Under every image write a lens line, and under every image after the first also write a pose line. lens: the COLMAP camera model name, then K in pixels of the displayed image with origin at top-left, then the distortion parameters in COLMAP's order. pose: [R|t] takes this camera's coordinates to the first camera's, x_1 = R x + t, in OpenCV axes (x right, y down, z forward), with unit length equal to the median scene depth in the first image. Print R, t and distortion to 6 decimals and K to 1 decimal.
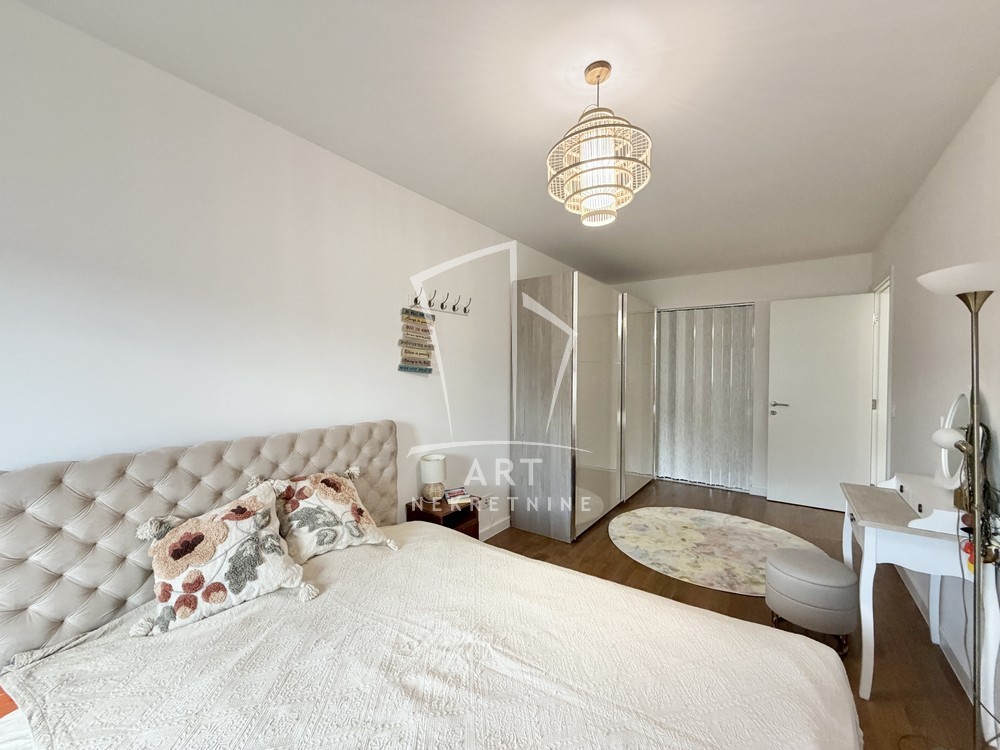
lens RADIAL K [[397.7, 0, 495.2], [0, 397.7, 376.0], [0, 0, 1]] dist [0.001425, -0.000417]
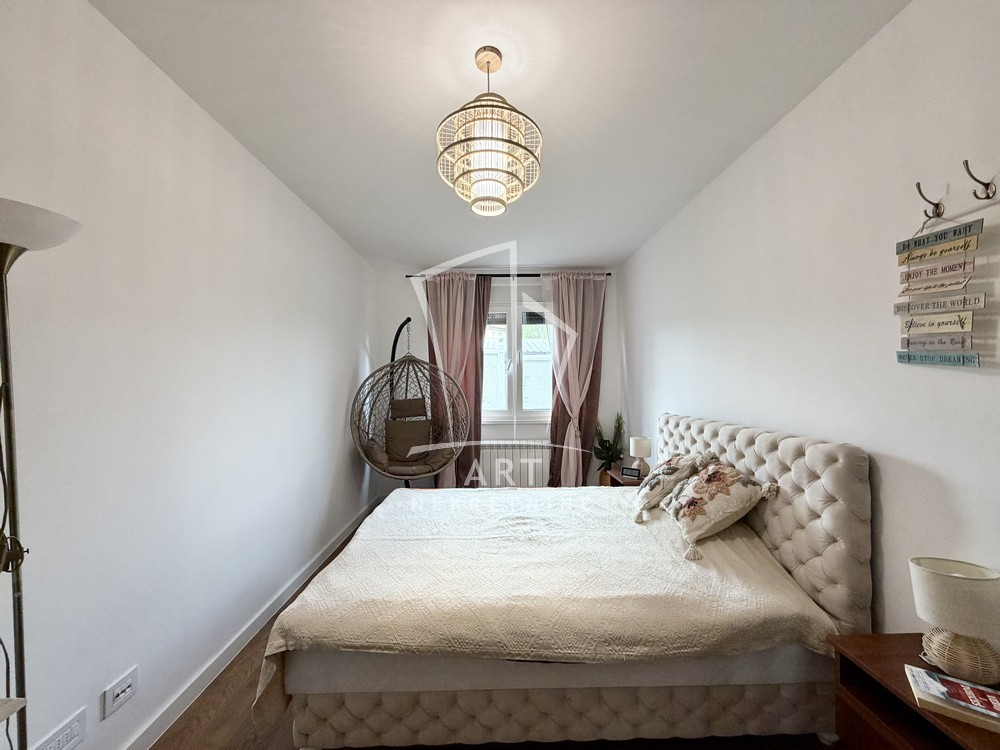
lens RADIAL K [[397.7, 0, 495.2], [0, 397.7, 376.0], [0, 0, 1]] dist [0.001425, -0.000417]
pose [[-0.800170, -0.002248, -0.599769, 0.498930], [-0.010791, 0.999885, 0.010650, 0.004140], [0.599676, 0.014994, -0.800102, 1.091999]]
